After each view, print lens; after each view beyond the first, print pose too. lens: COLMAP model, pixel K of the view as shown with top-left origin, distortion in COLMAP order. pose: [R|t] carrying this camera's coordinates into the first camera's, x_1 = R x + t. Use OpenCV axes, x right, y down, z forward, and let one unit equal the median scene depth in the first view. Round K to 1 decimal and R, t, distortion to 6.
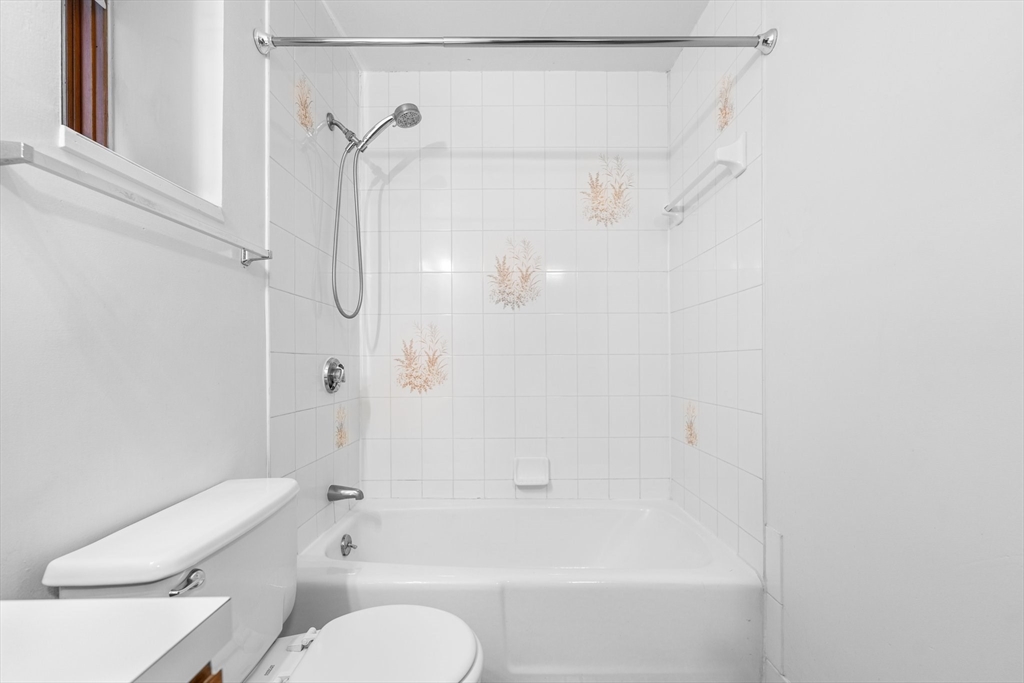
lens RADIAL K [[421.8, 0, 504.7], [0, 421.8, 359.1], [0, 0, 1]] dist [0.003731, -0.001667]
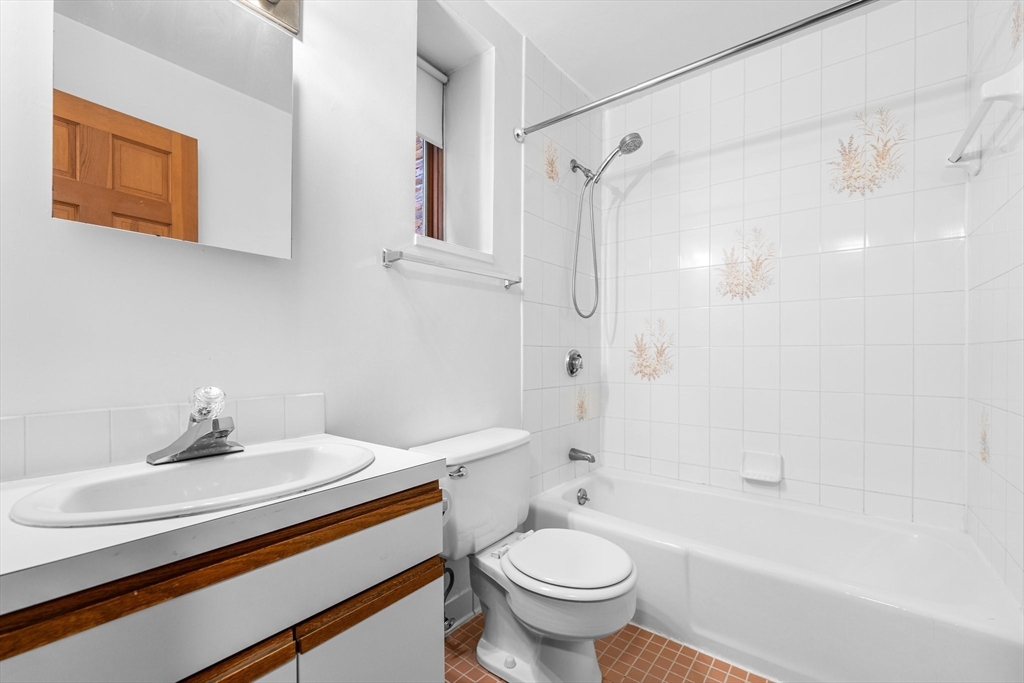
lens RADIAL K [[421.8, 0, 515.9], [0, 421.8, 347.9], [0, 0, 1]] dist [0.003731, -0.001667]
pose [[0.792376, -0.003182, -0.610024, 0.216215], [-0.000192, 0.999985, -0.005466, -0.000375], [0.610032, 0.004448, 0.792364, -0.115883]]
